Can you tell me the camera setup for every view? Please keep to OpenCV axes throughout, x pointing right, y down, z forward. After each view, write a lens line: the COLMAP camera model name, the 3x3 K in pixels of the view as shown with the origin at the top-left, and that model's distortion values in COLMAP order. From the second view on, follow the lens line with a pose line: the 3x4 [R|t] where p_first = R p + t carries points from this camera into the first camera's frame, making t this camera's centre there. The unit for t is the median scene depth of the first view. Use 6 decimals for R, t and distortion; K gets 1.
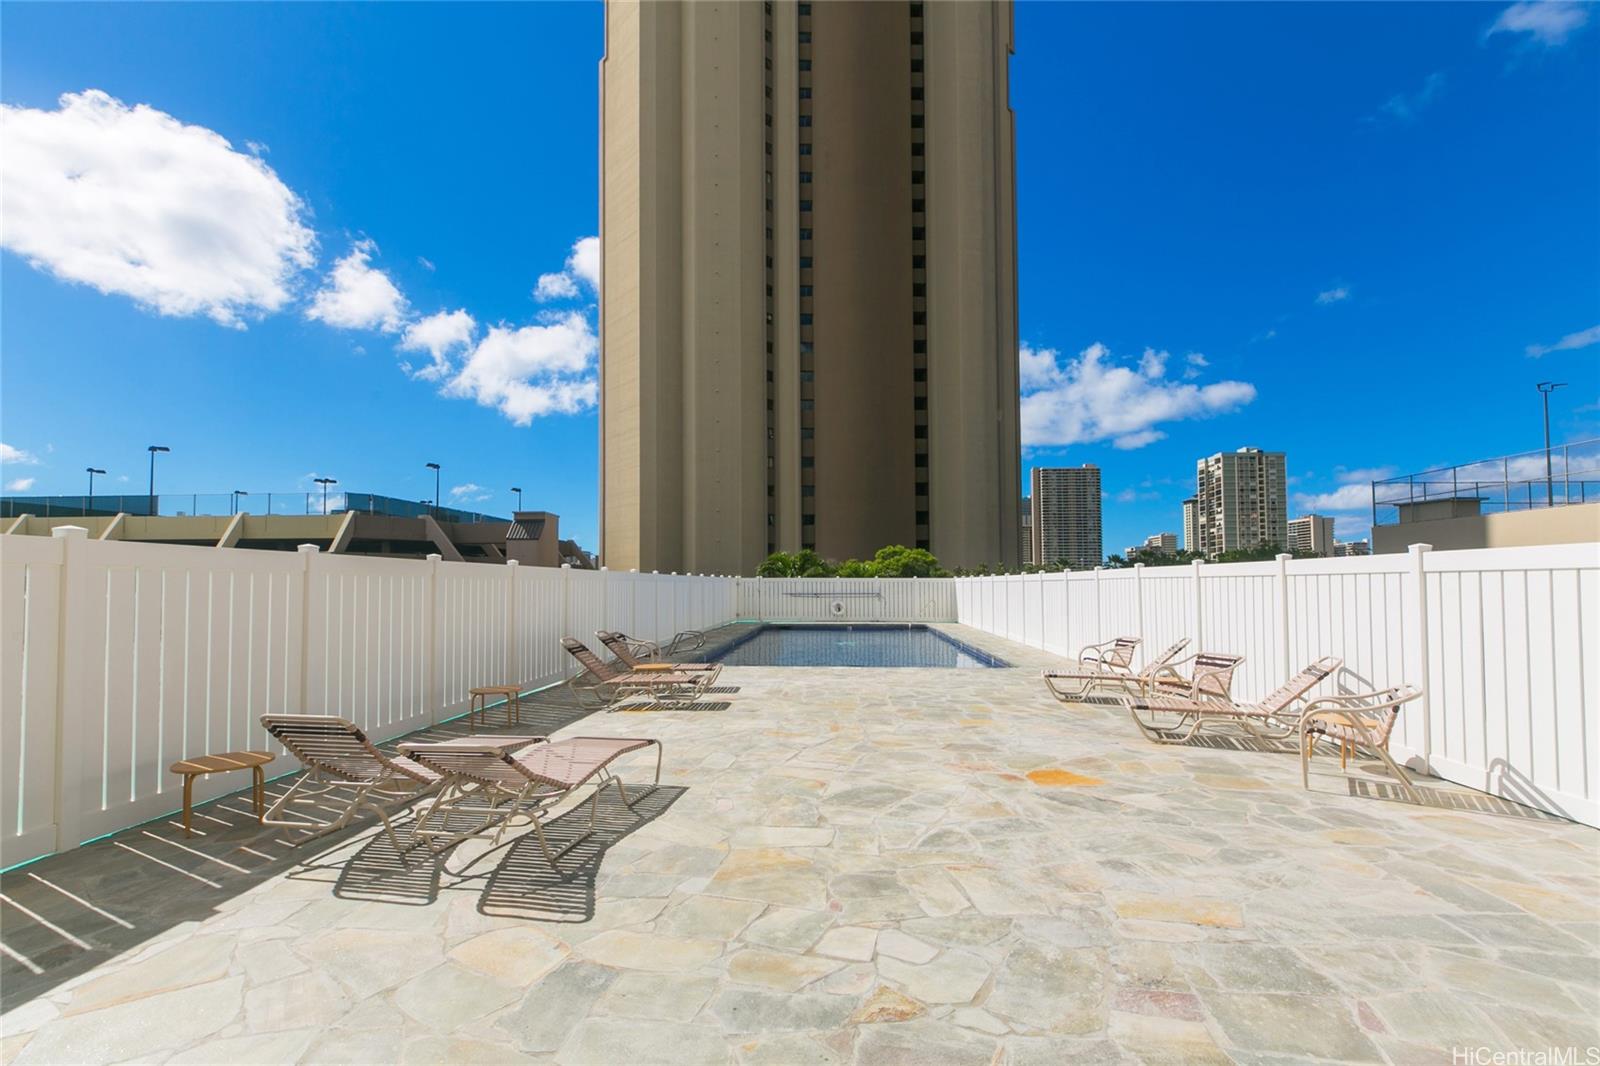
lens RADIAL K [[733.1, 0, 713.0], [0, 733.1, 552.3], [0, 0, 1]] dist [0.000462, 0.000089]
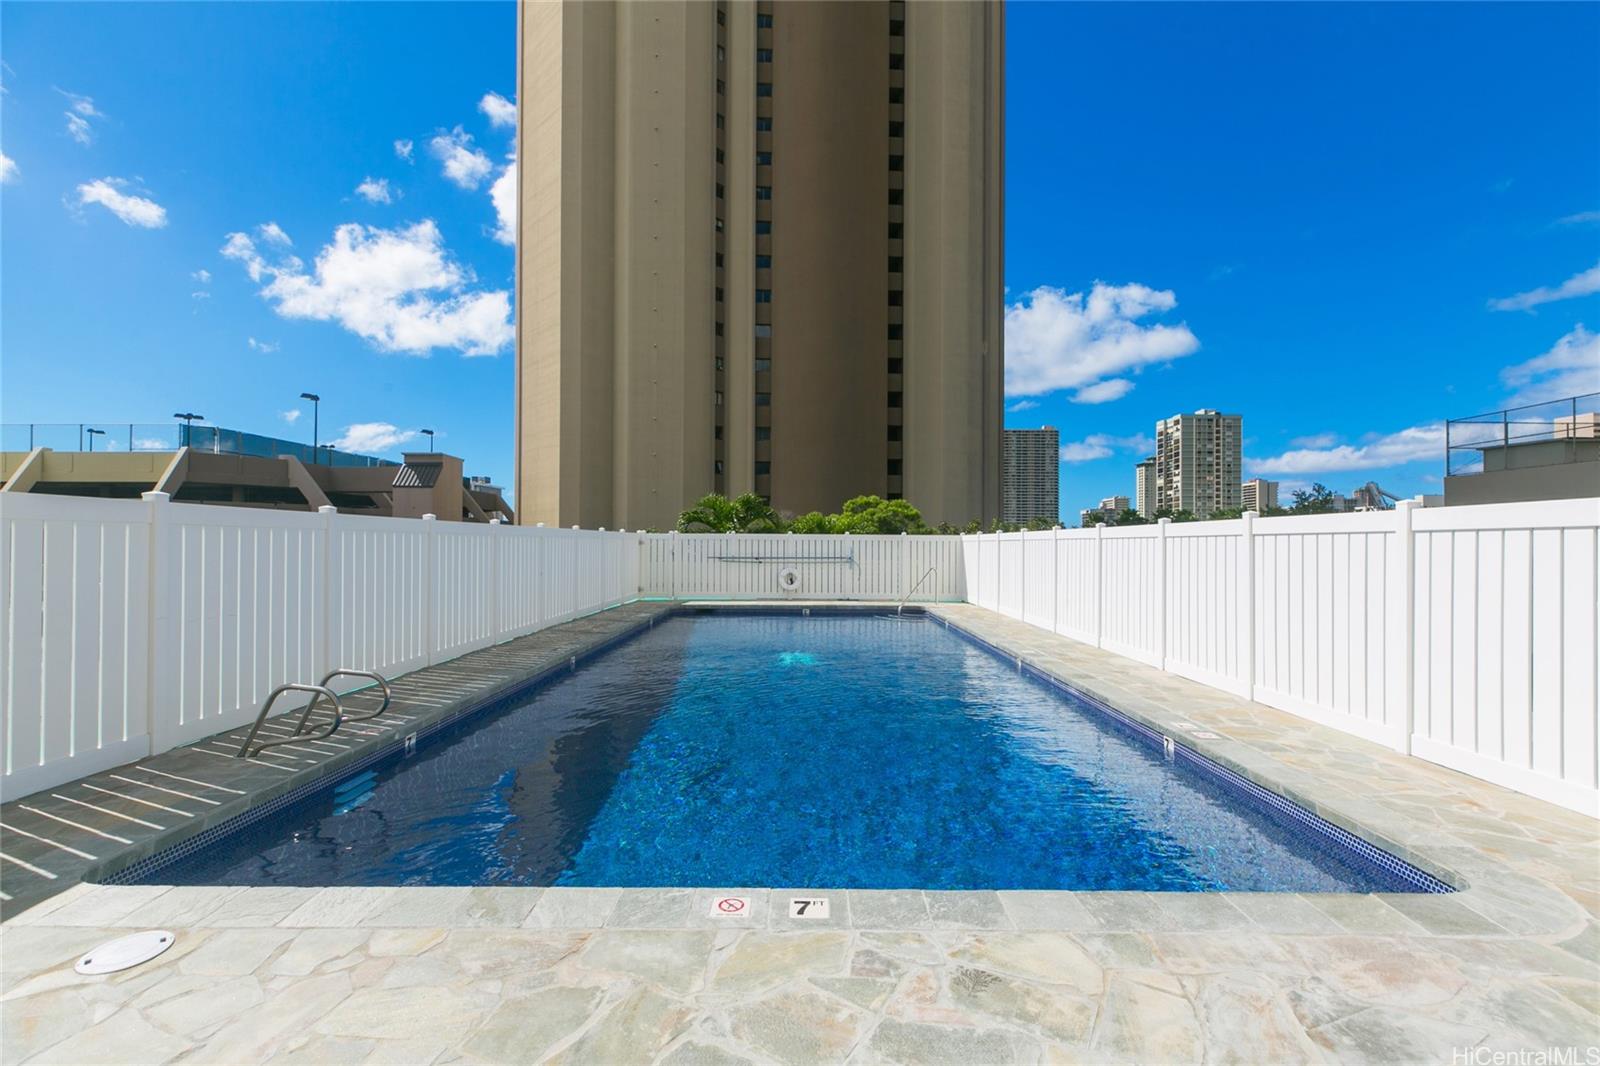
lens RADIAL K [[722.4, 0, 800.0], [0, 722.4, 533.0], [0, 0, 1]] dist [0.017425, -0.017555]
pose [[0.985904, 0.008040, 0.167121, 0.025611], [-0.012648, 0.999568, 0.026527, 0.006112], [-0.166835, -0.028267, 0.985580, 0.130197]]
